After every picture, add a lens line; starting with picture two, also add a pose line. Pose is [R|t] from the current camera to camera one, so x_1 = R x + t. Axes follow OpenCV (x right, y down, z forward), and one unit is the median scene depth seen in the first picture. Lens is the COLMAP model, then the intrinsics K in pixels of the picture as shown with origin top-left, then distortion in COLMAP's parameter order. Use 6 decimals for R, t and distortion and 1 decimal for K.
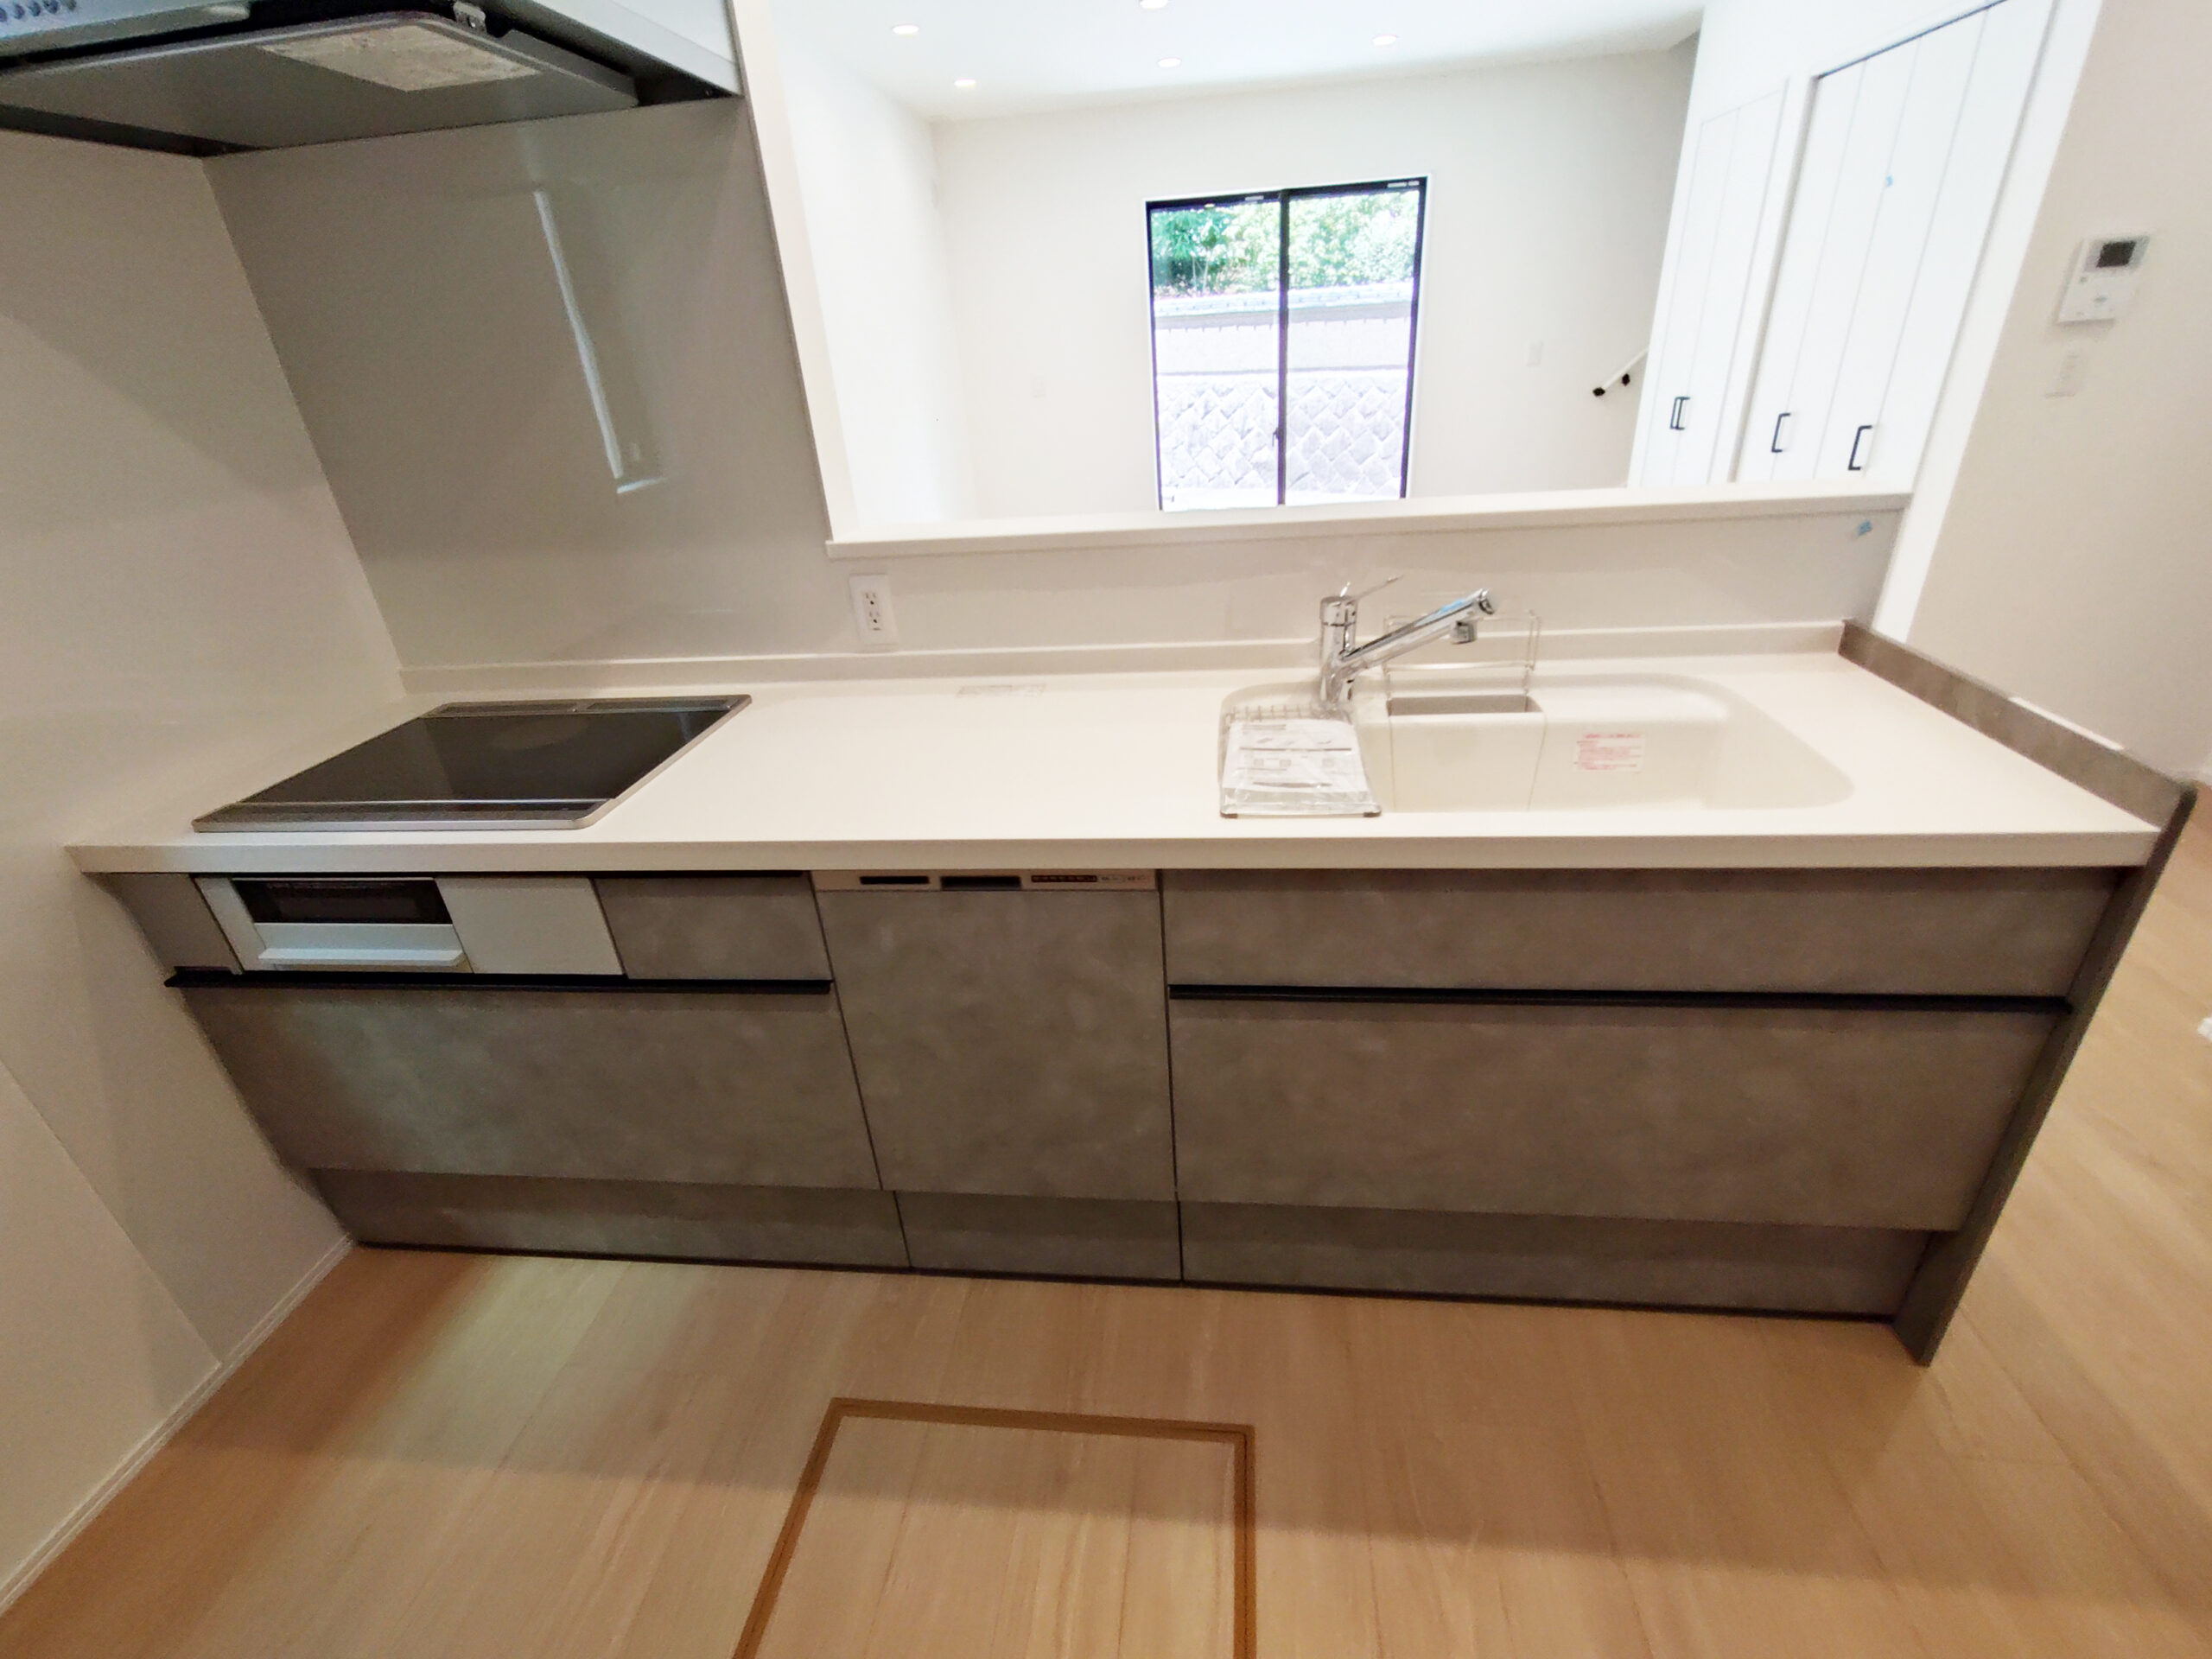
lens RADIAL K [[959.2, 0, 1112.5], [0, 959.2, 825.7], [0, 0, 1]] dist [0.001051, 0.000210]
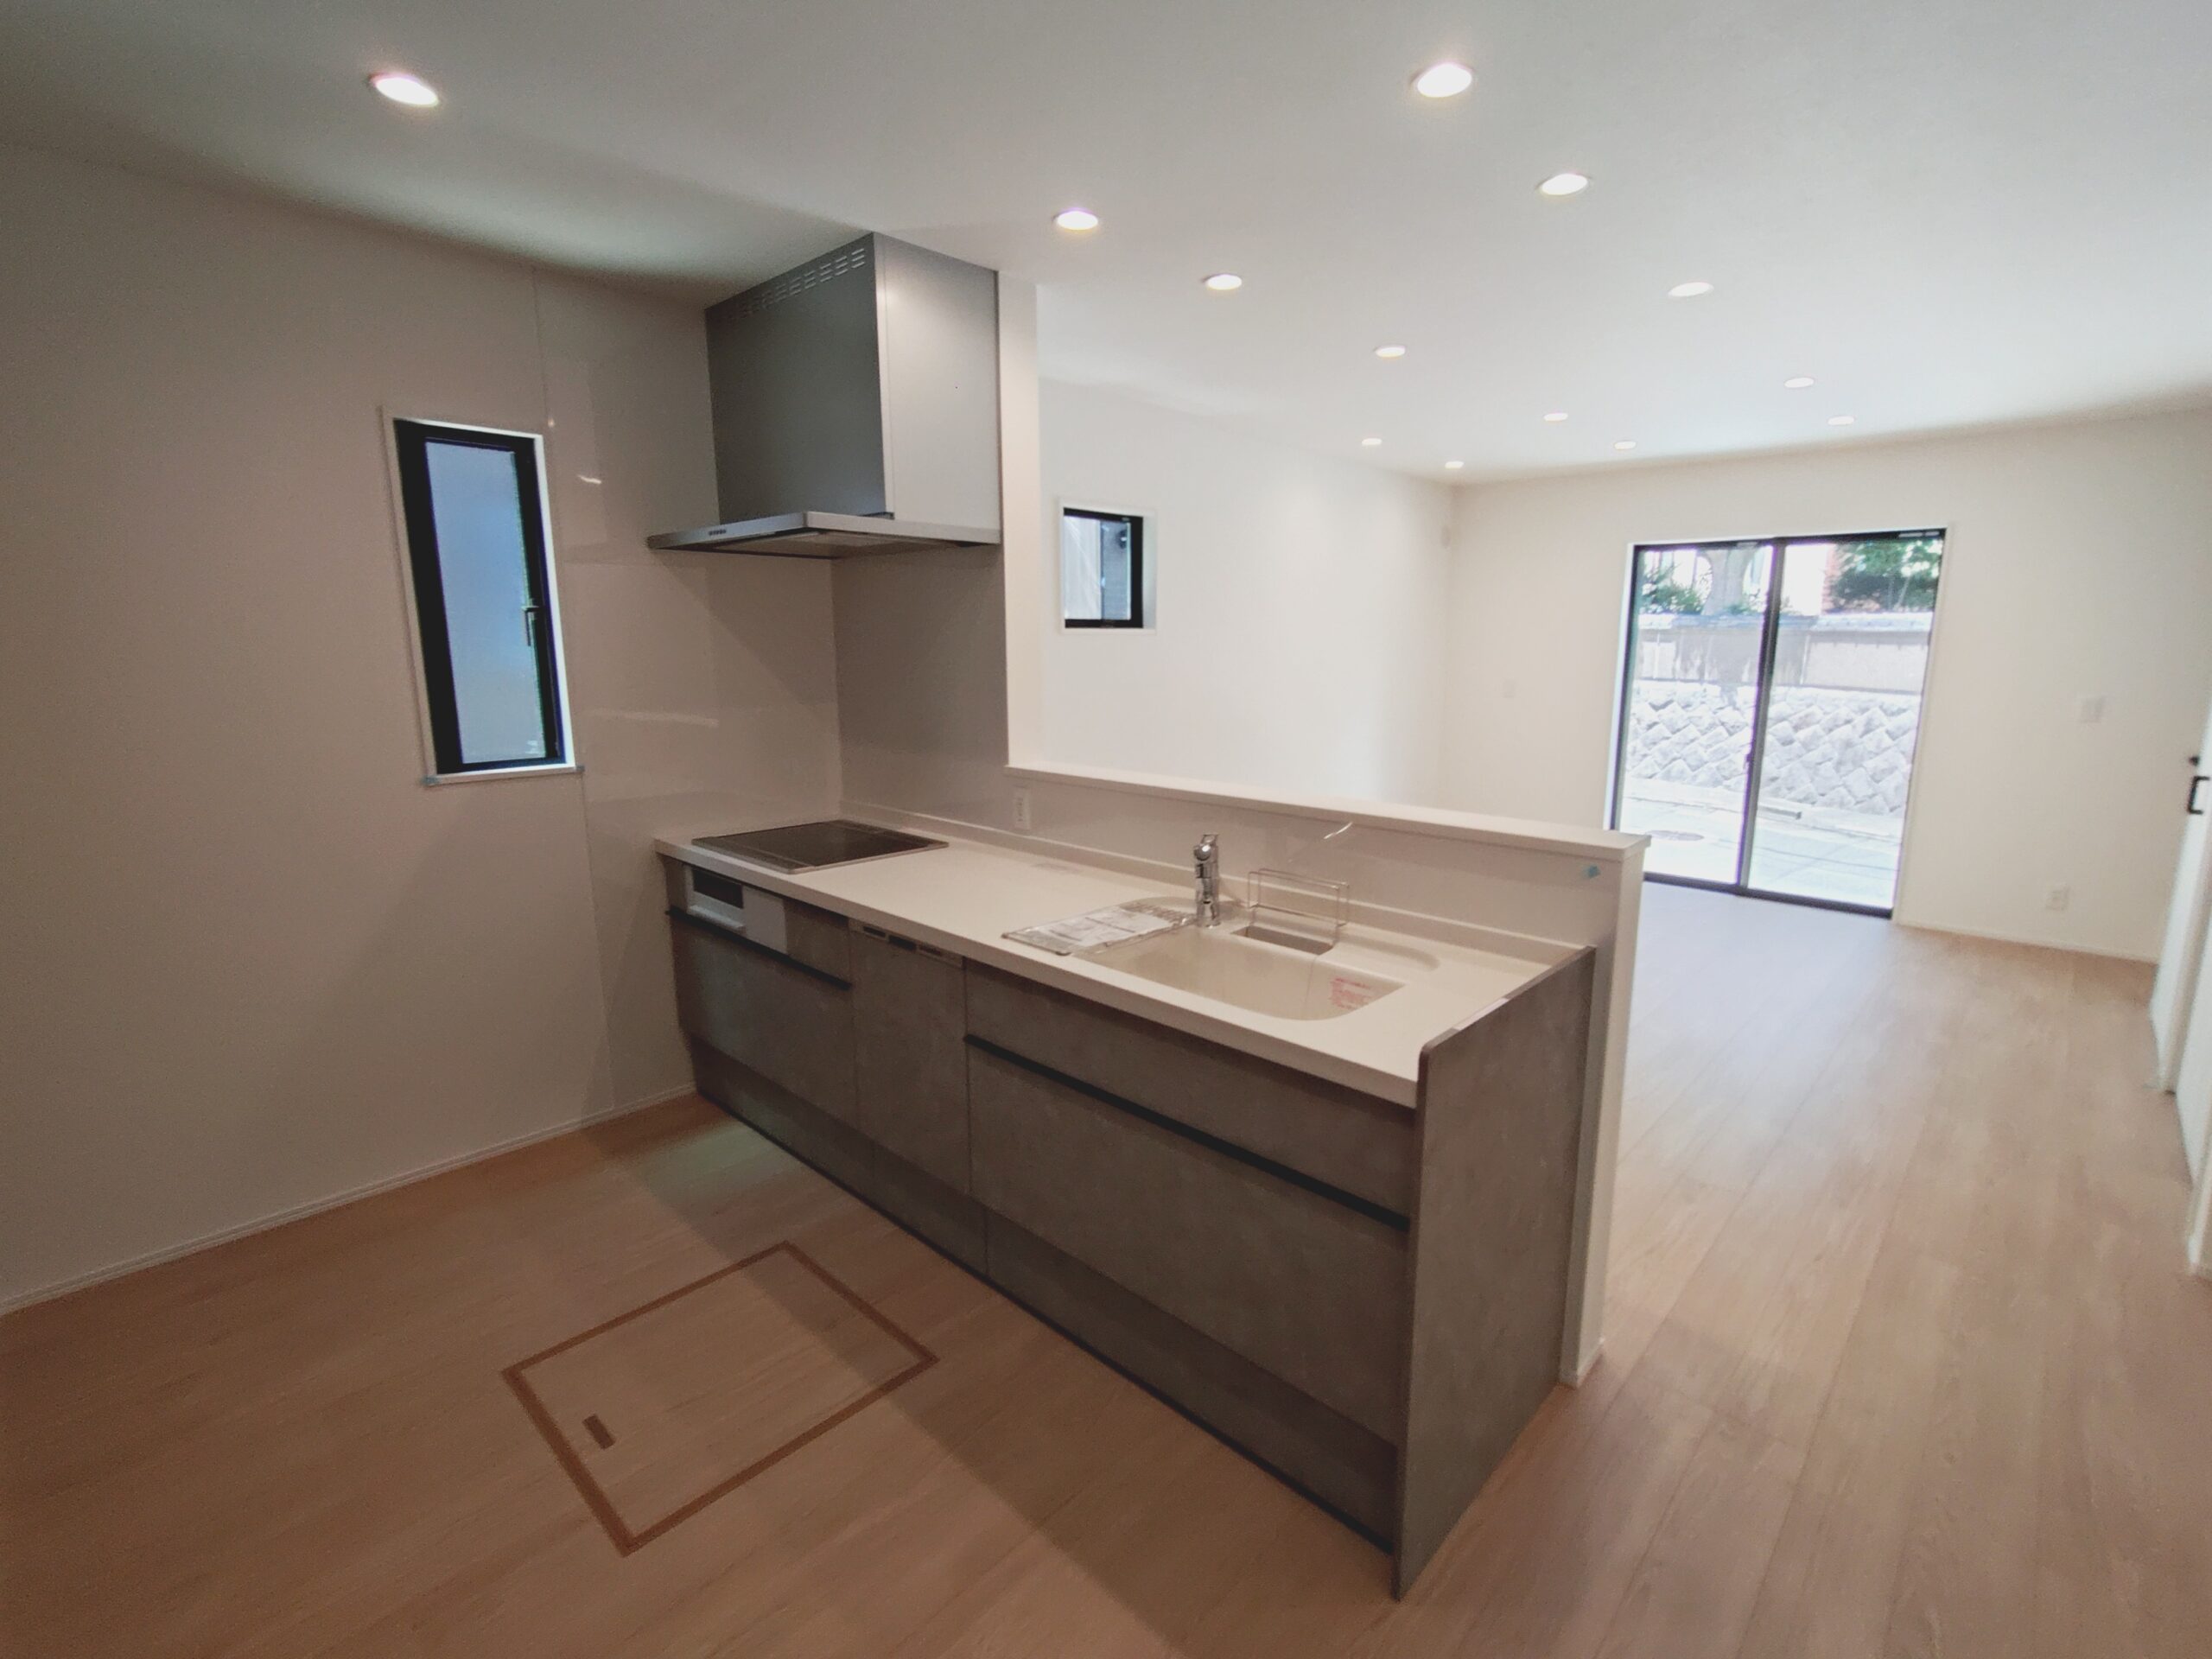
lens RADIAL K [[998.8, 0, 1207.2], [0, 998.8, 838.4], [0, 0, 1]] dist [0.001026, -0.000237]
pose [[0.824340, 0.177953, -0.537397, 1.132326], [-0.307288, 0.937936, -0.160777, 0.000063], [0.475433, 0.297671, 0.827862, -0.297538]]
